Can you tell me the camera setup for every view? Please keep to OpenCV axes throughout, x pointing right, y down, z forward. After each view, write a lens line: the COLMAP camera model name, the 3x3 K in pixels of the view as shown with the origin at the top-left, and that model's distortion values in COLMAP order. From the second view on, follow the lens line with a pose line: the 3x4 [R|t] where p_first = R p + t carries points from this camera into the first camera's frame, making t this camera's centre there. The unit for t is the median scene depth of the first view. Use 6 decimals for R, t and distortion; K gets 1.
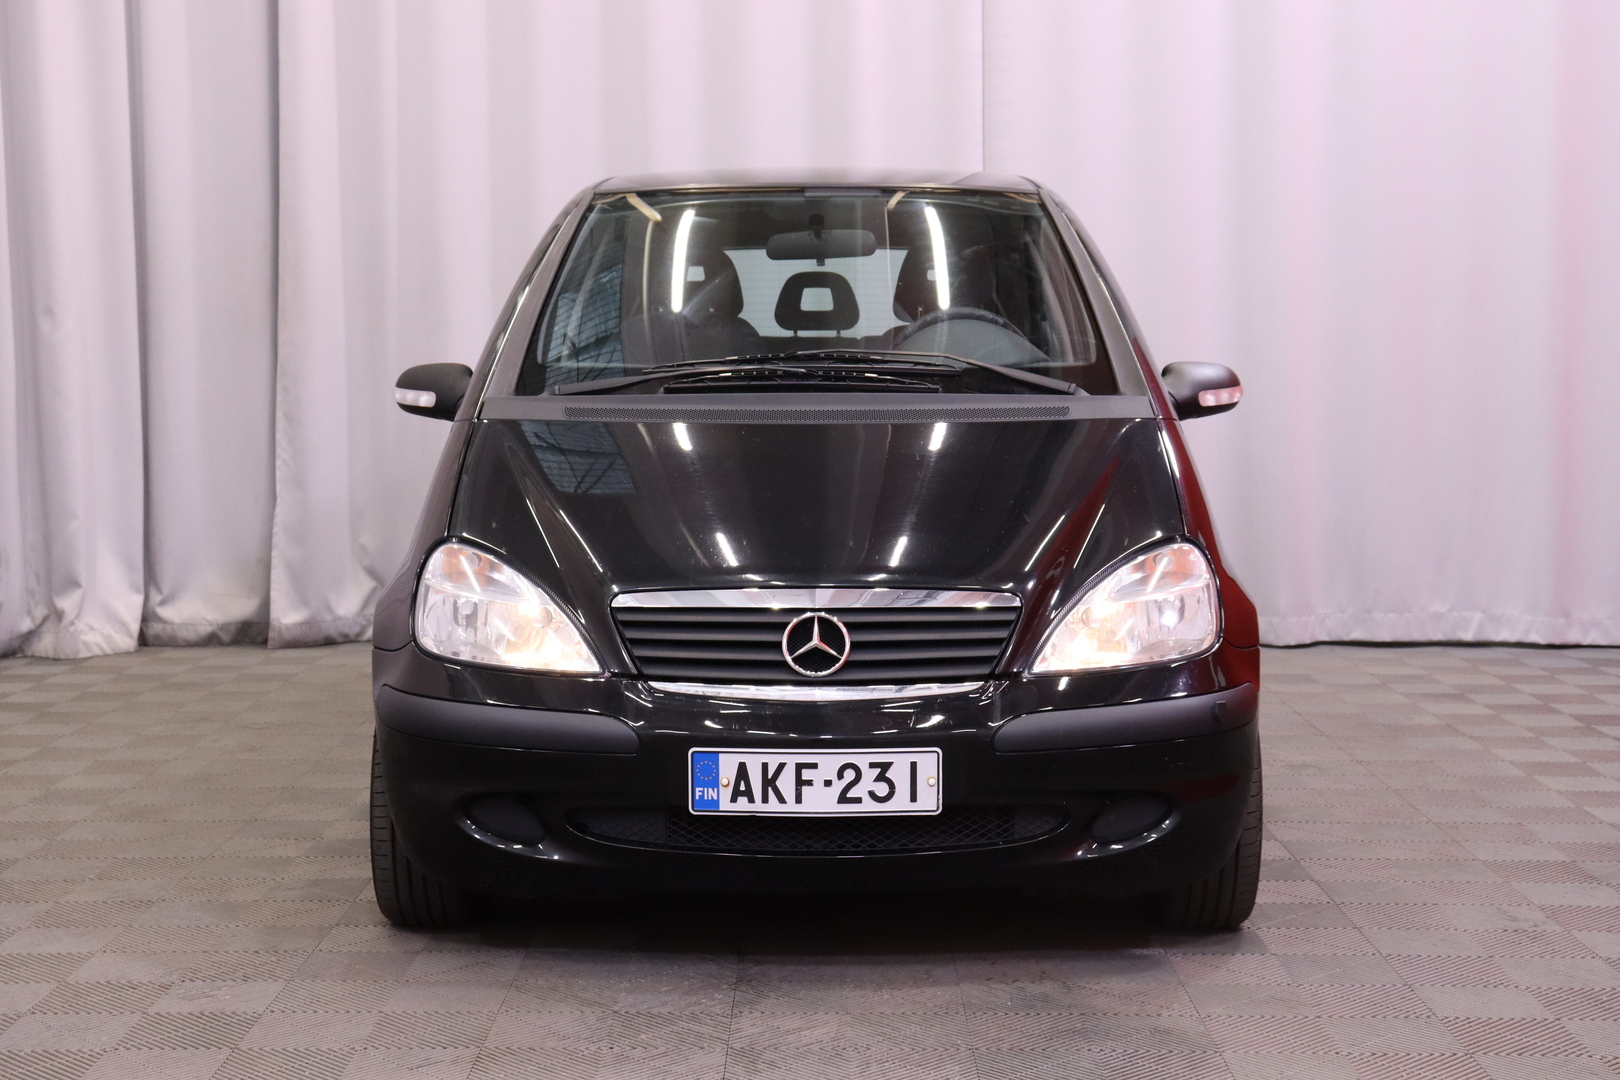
lens RADIAL K [[2545.7, 0, 811.6], [0, 2545.7, 543.9], [0, 0, 1]] dist [-0.126294, 0.000000]
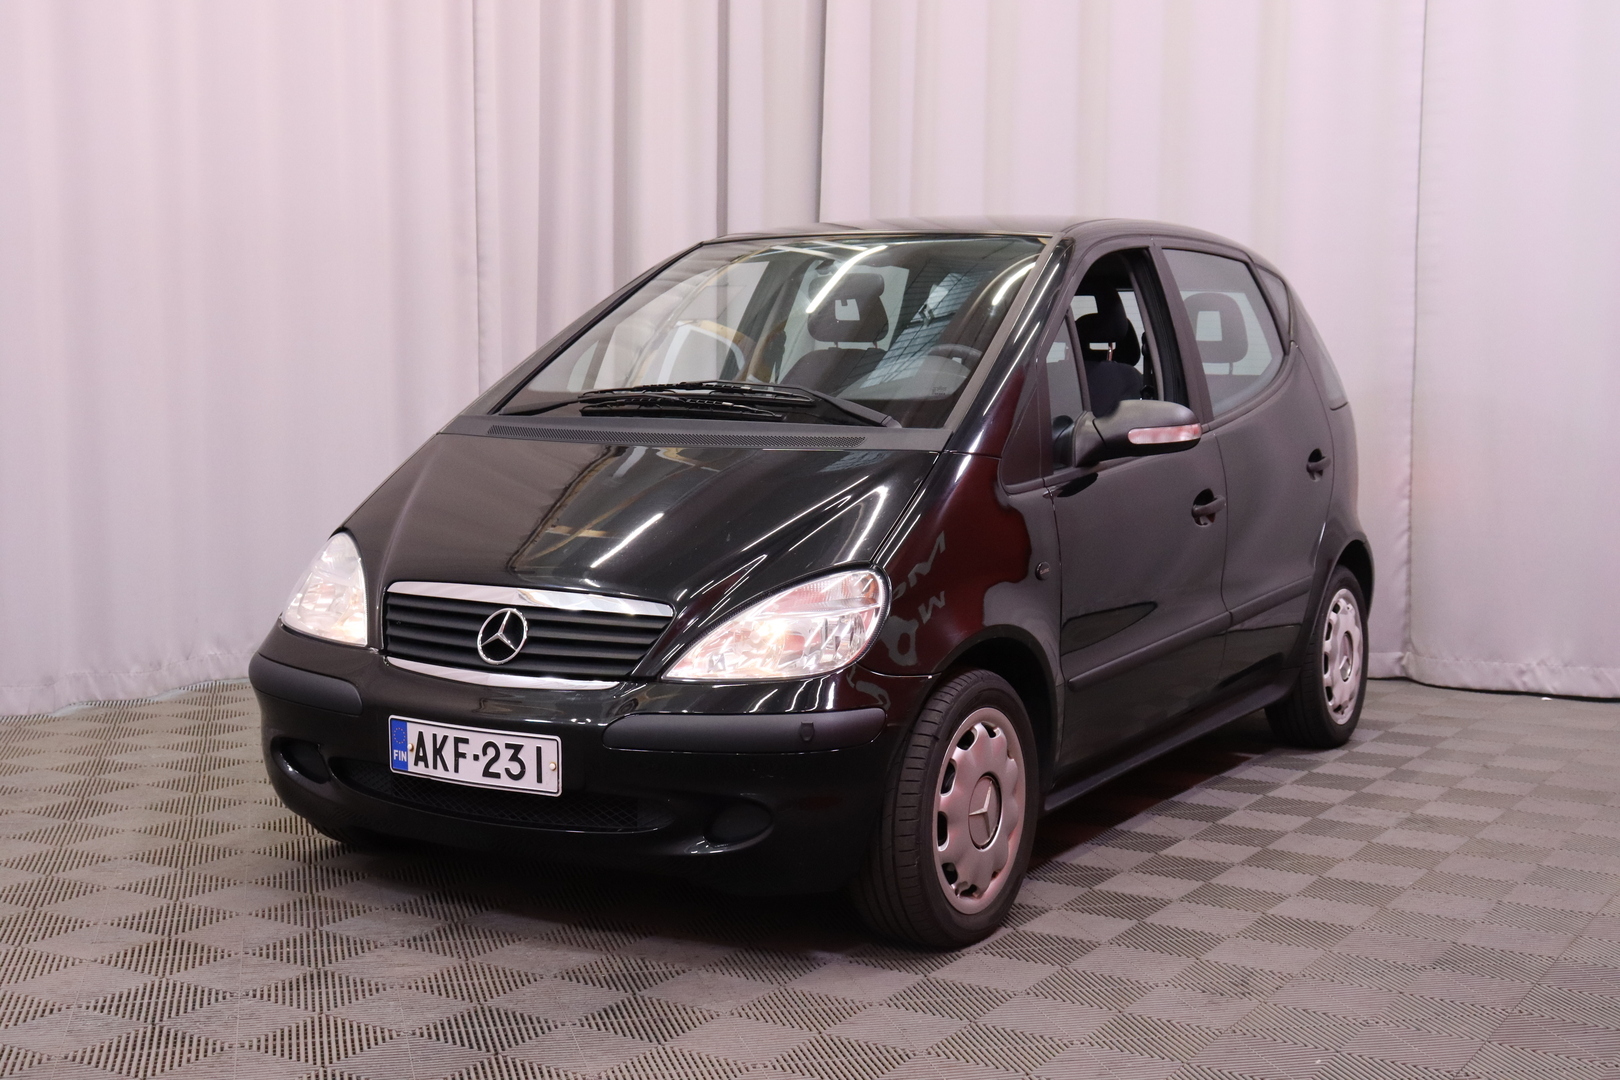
lens RADIAL K [[2245.8, 0, 805.9], [0, 2245.8, 537.2], [0, 0, 1]] dist [-0.052749, 0.000000]
pose [[0.860057, 0.056224, -0.507090, 0.628483], [-0.059649, 0.998174, 0.009504, -0.022555], [0.506698, 0.022074, 0.861841, 0.203376]]
